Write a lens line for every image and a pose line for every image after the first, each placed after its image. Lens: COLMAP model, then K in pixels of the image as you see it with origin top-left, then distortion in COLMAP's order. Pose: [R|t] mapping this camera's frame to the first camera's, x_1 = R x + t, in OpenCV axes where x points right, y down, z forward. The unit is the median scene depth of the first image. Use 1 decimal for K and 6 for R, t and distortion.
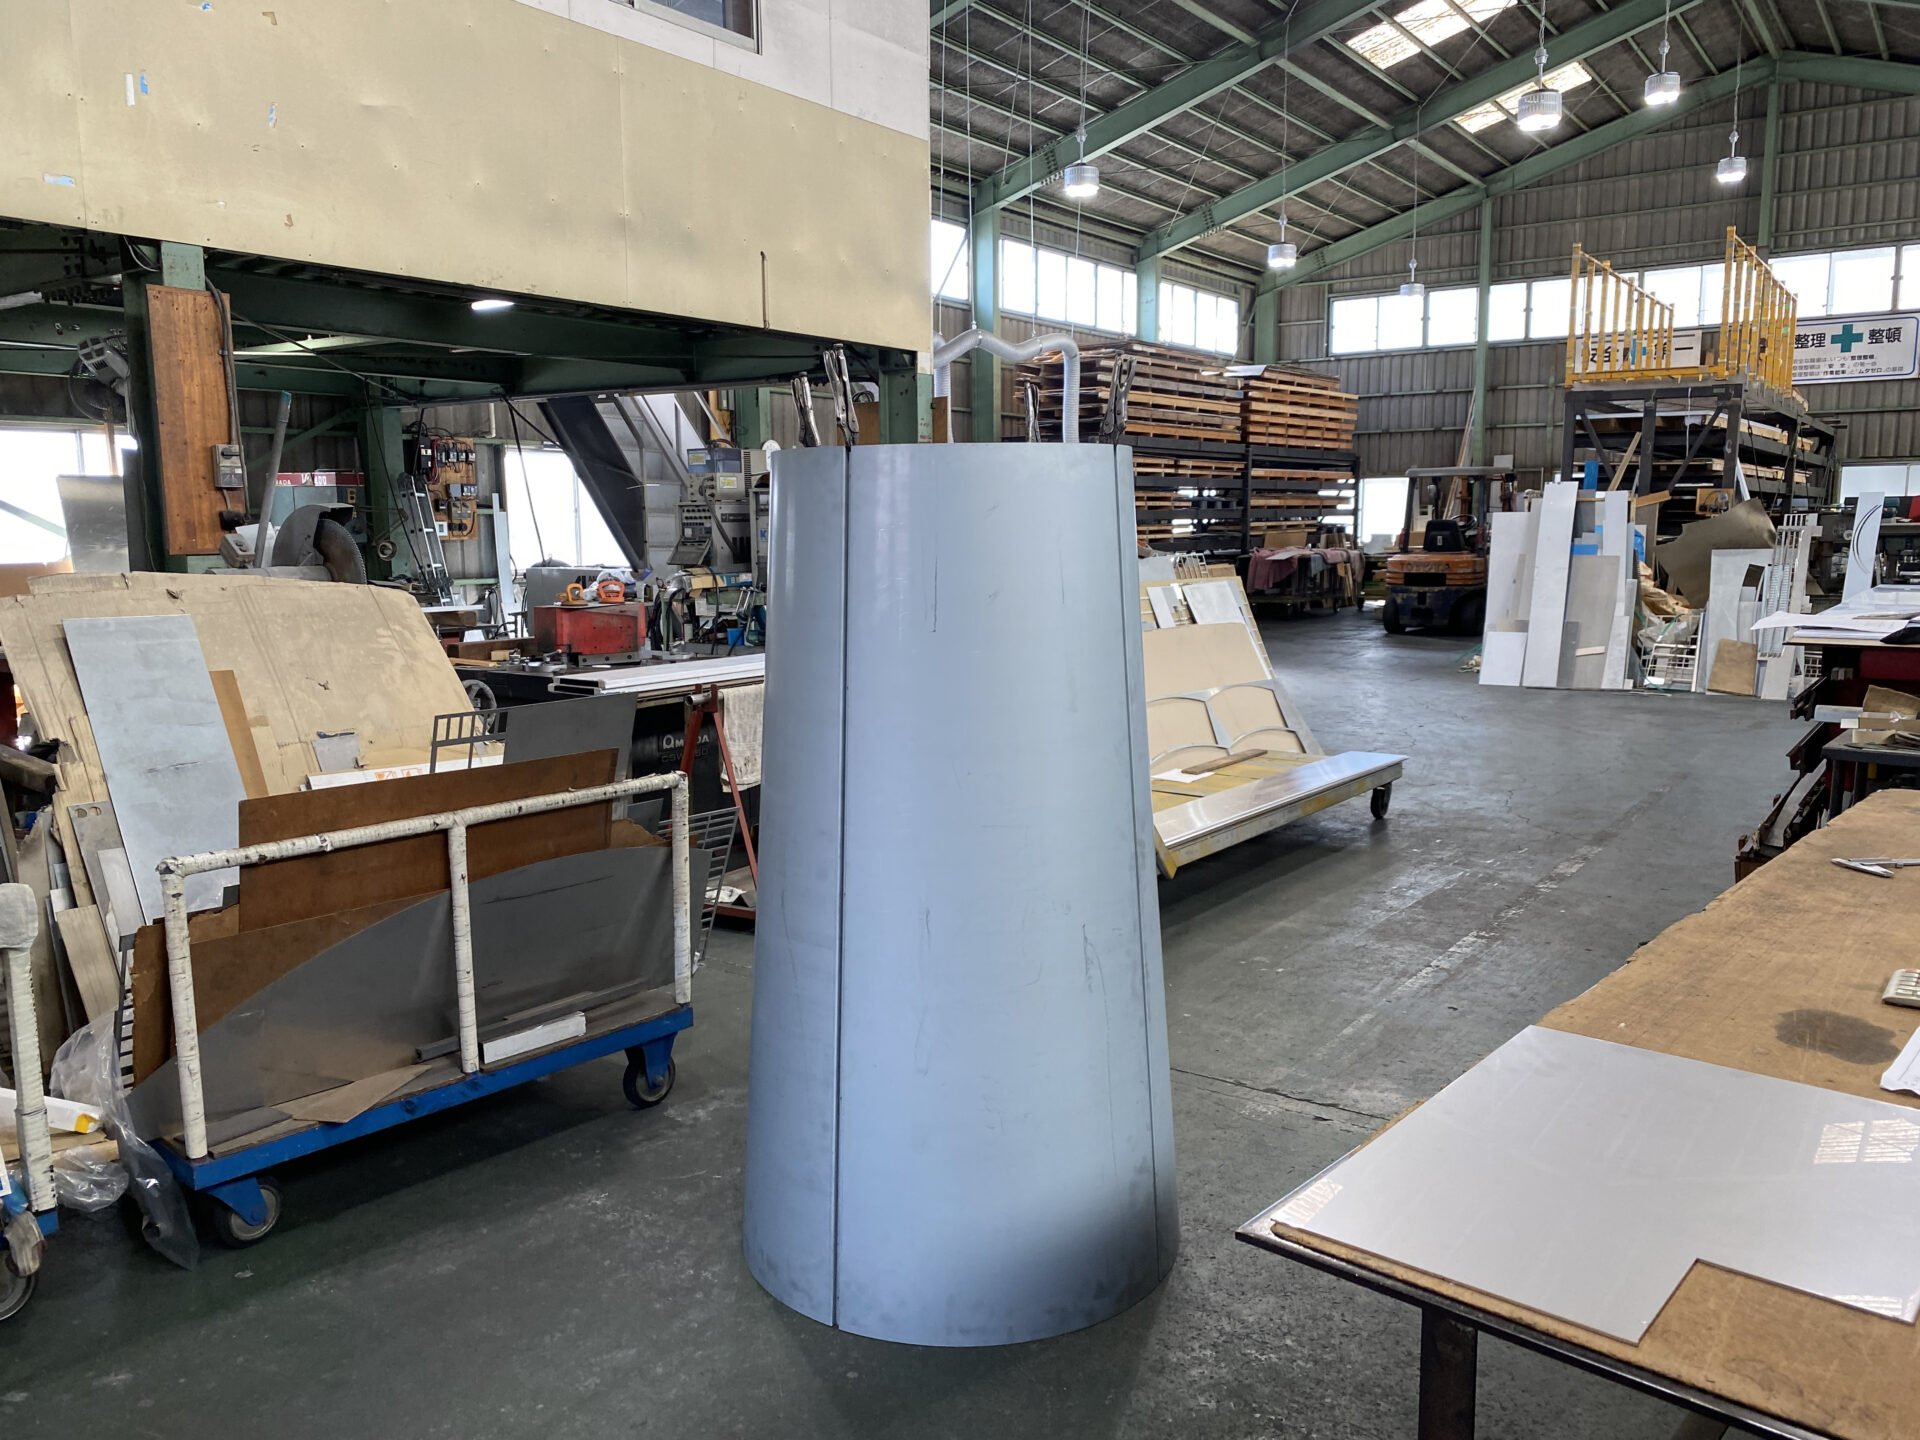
lens RADIAL K [[1468.2, 0, 942.5], [0, 1468.2, 733.1], [0, 0, 1]] dist [0.020285, -0.018207]
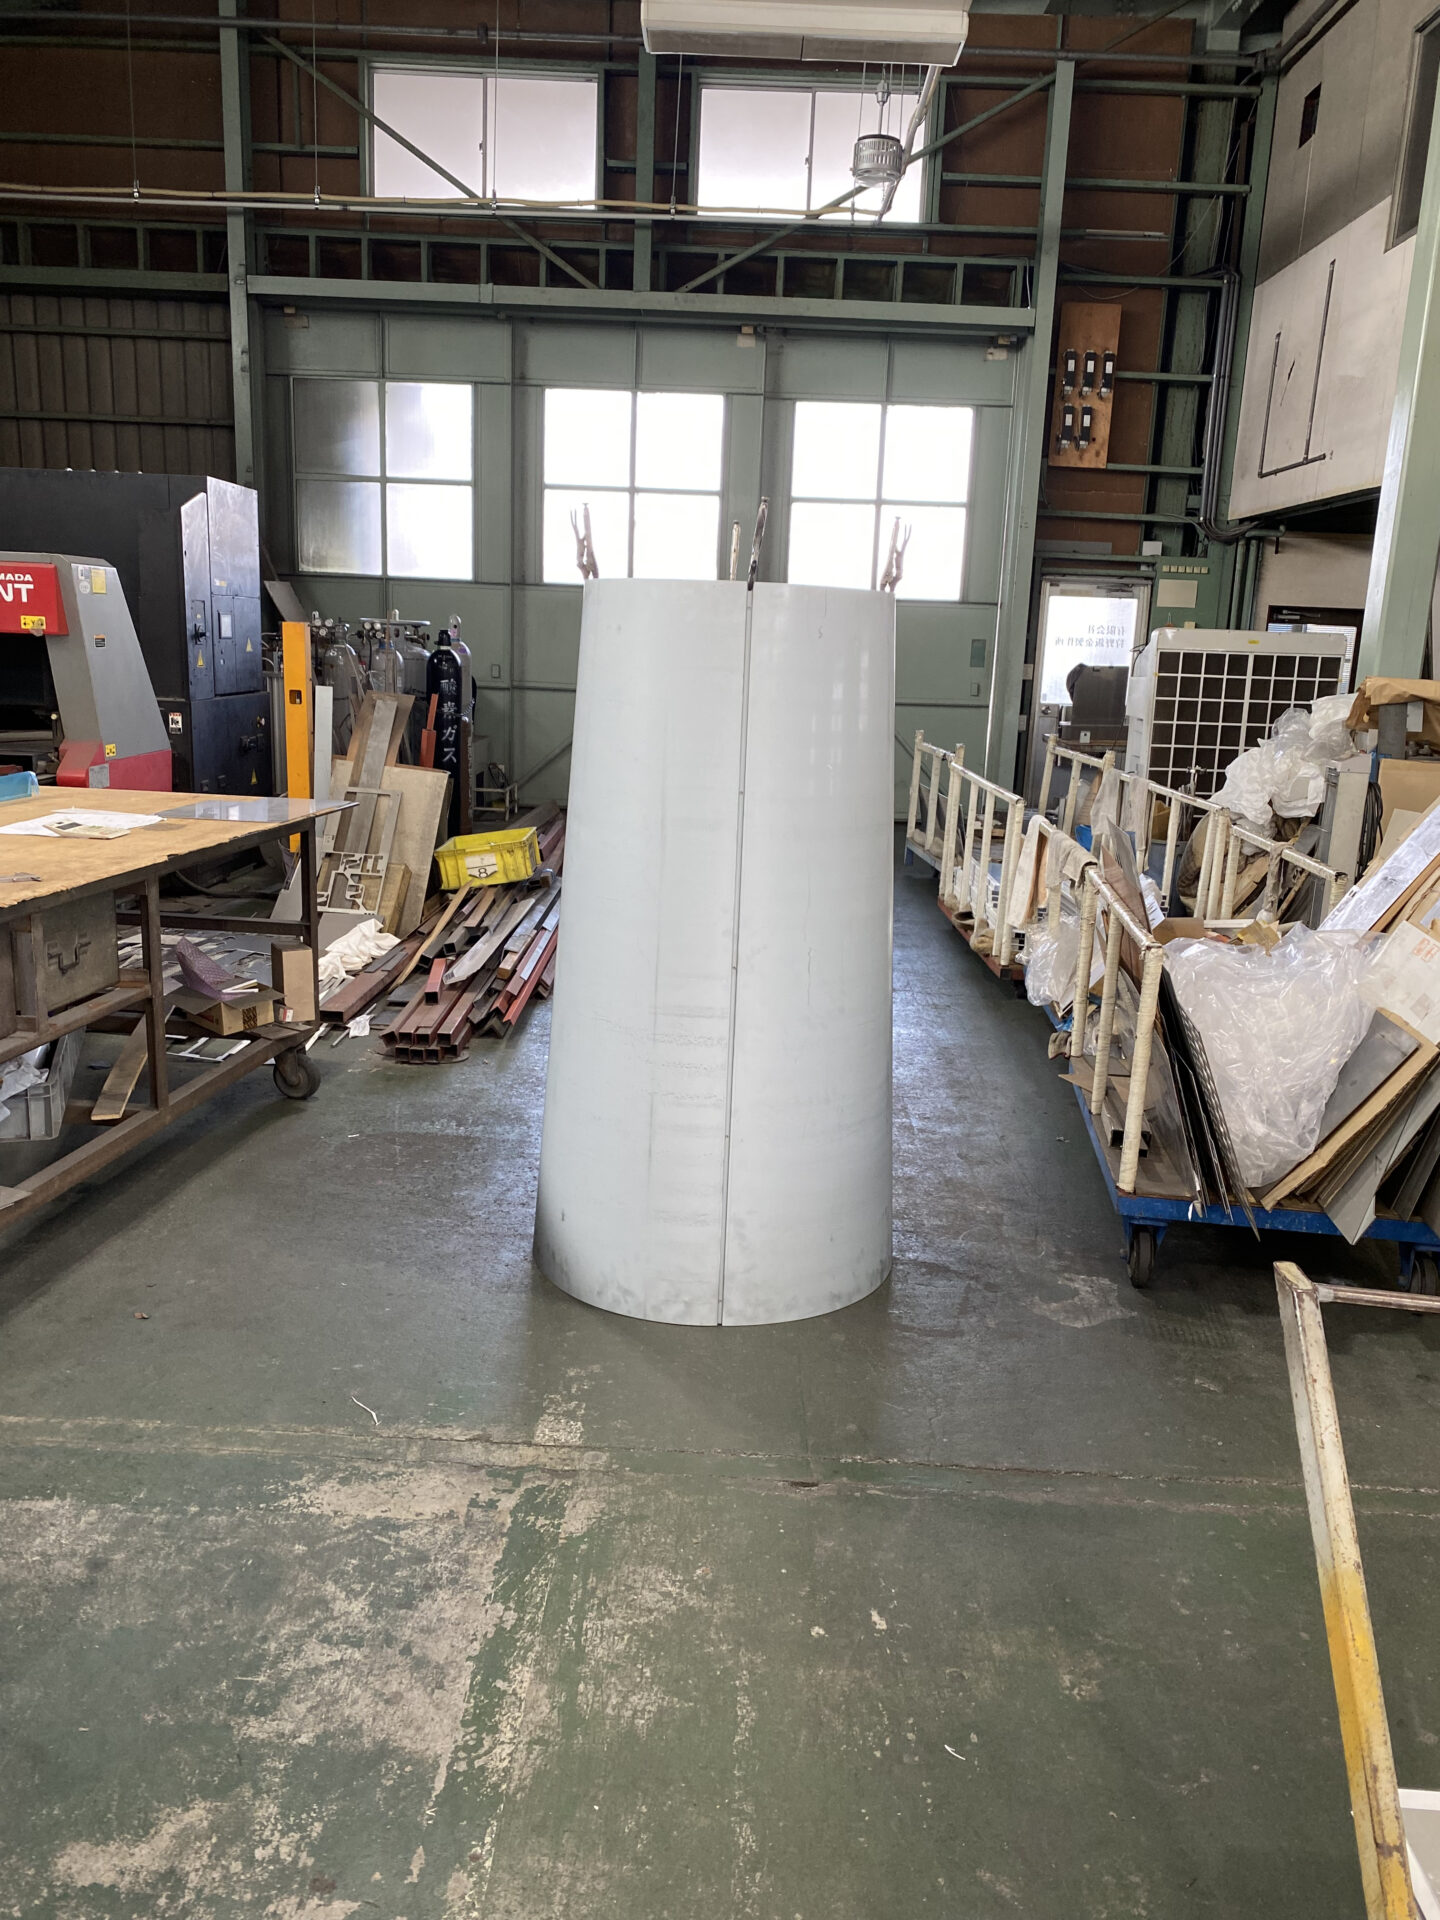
lens RADIAL K [[1468.2, 0, 723.6], [0, 1468.2, 958.8], [0, 0, 1]] dist [0.020285, -0.018207]
pose [[-0.822580, 0.100339, -0.559726, 0.109069], [-0.112218, 0.936310, 0.332764, -0.047217], [0.557466, 0.336536, -0.758930, 0.306742]]
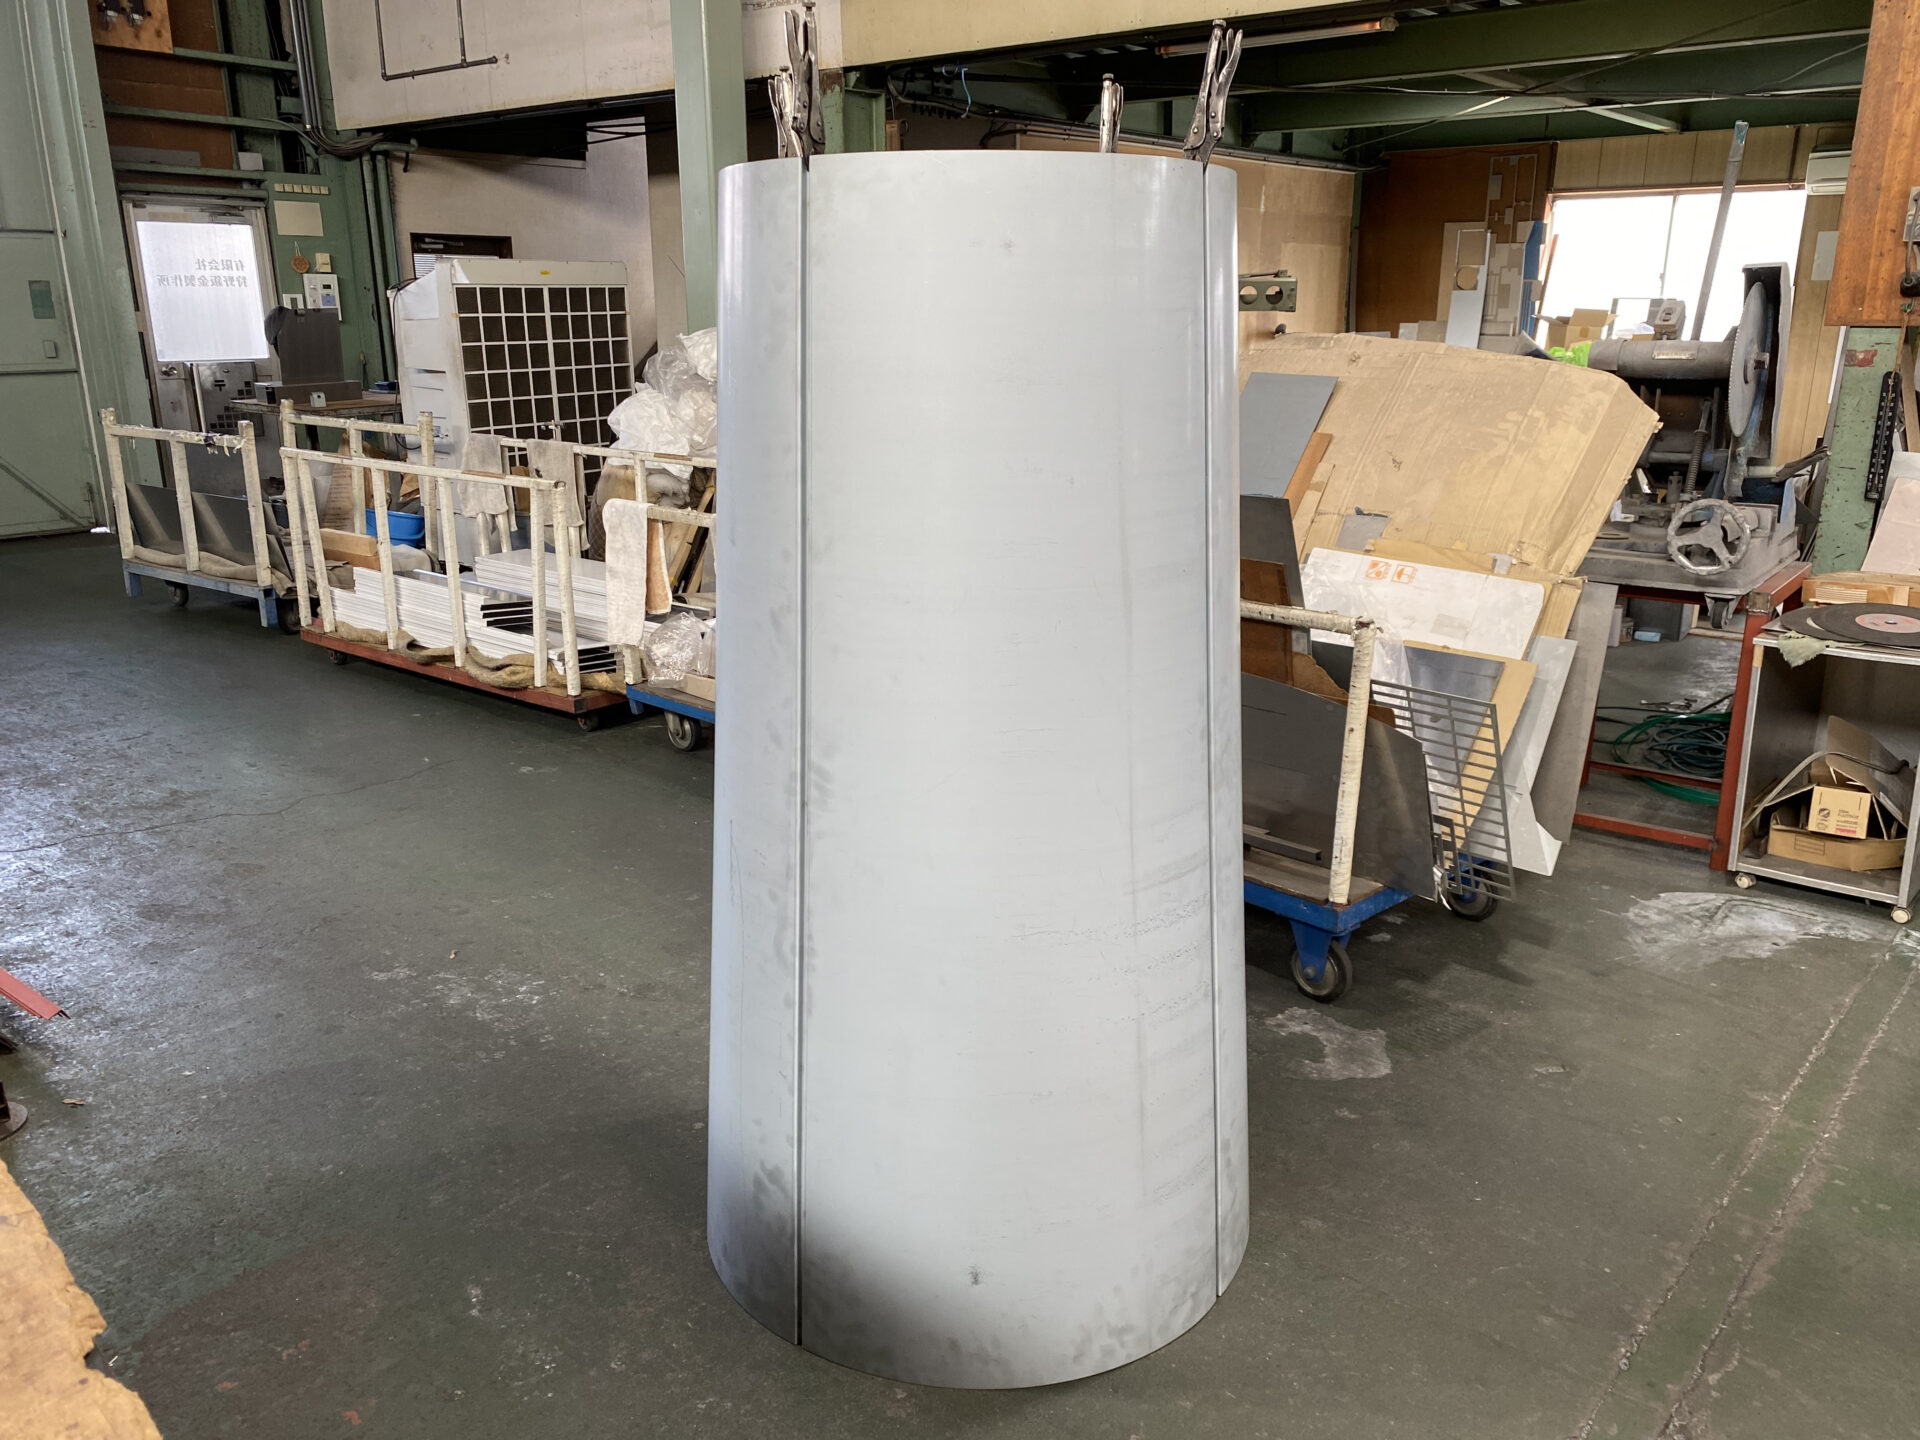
lens RADIAL K [[1468.2, 0, 981.3], [0, 1468.2, 721.9], [0, 0, 1]] dist [0.020285, -0.018207]
pose [[-0.067552, 0.284422, -0.956316, 0.117944], [-0.142870, 0.945870, 0.291407, -0.023811], [0.987433, 0.156314, -0.023260, 0.163901]]
